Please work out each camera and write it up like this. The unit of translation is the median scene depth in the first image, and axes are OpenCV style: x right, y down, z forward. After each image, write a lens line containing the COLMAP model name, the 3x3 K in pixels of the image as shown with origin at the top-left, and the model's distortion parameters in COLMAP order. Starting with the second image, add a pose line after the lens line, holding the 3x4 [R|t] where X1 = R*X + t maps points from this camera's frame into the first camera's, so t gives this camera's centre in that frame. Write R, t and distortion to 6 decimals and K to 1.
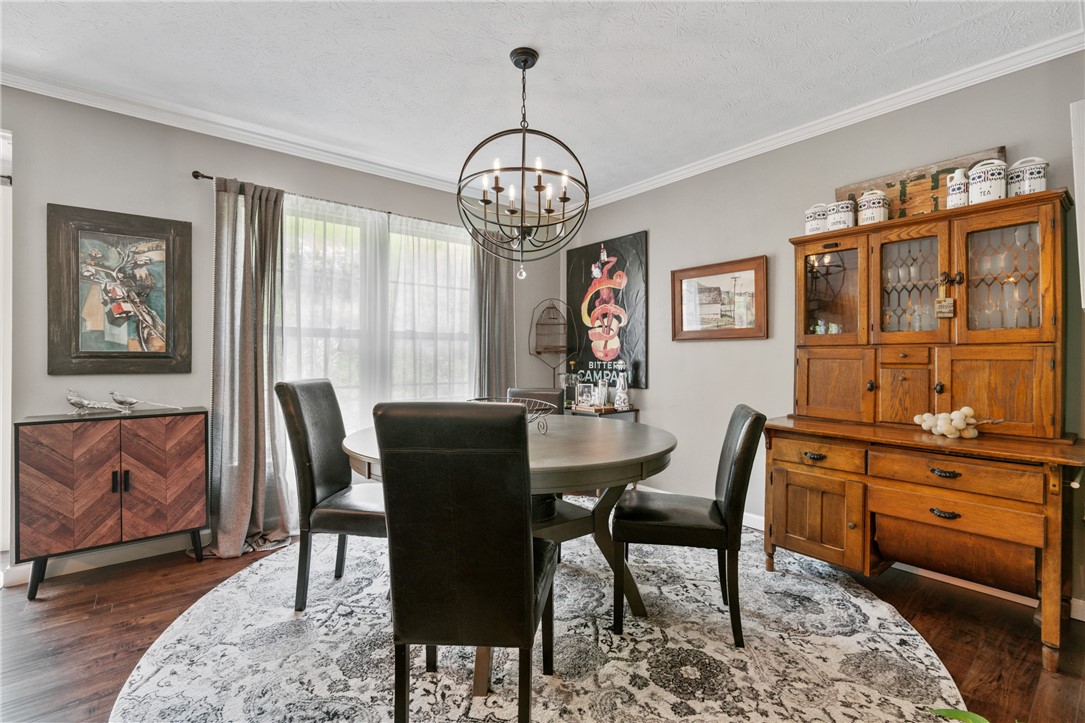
lens RADIAL K [[480.0, 0, 547.7], [0, 480.0, 357.7], [0, 0, 1]] dist [-0.007460, 0.002033]
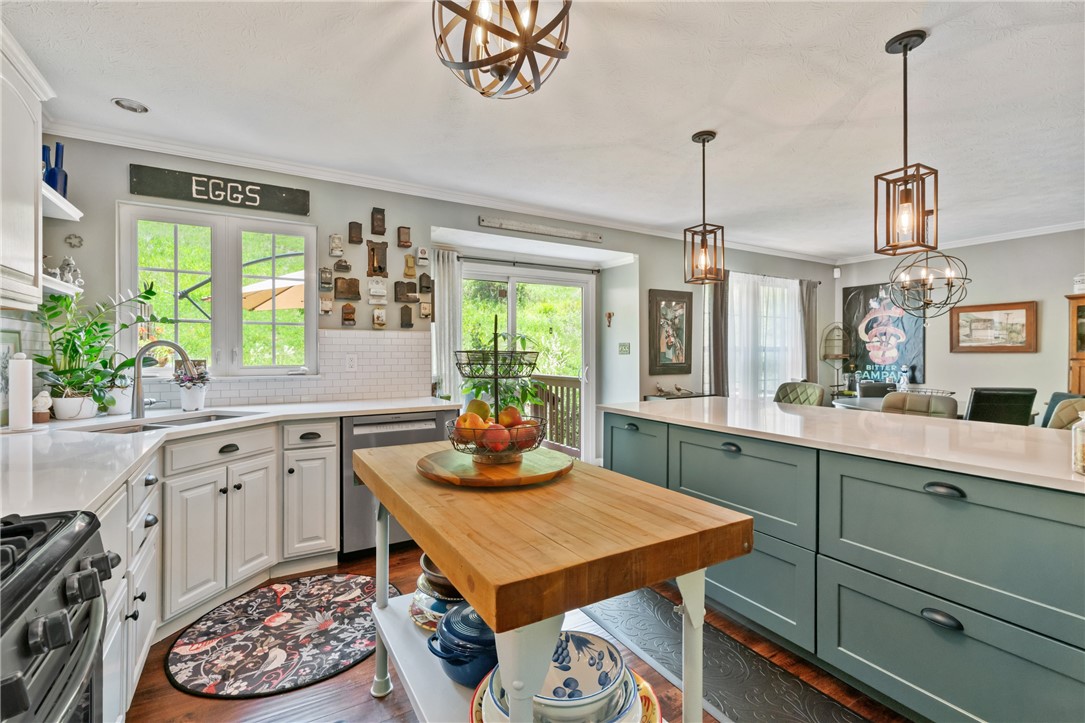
lens RADIAL K [[480.0, 0, 543.7], [0, 480.0, 359.4], [0, 0, 1]] dist [-0.007460, 0.002033]
pose [[0.988883, -0.001941, -0.148680, -0.751147], [0.004038, 0.999897, 0.013800, -0.037282], [0.148638, -0.014247, 0.988789, -0.664007]]
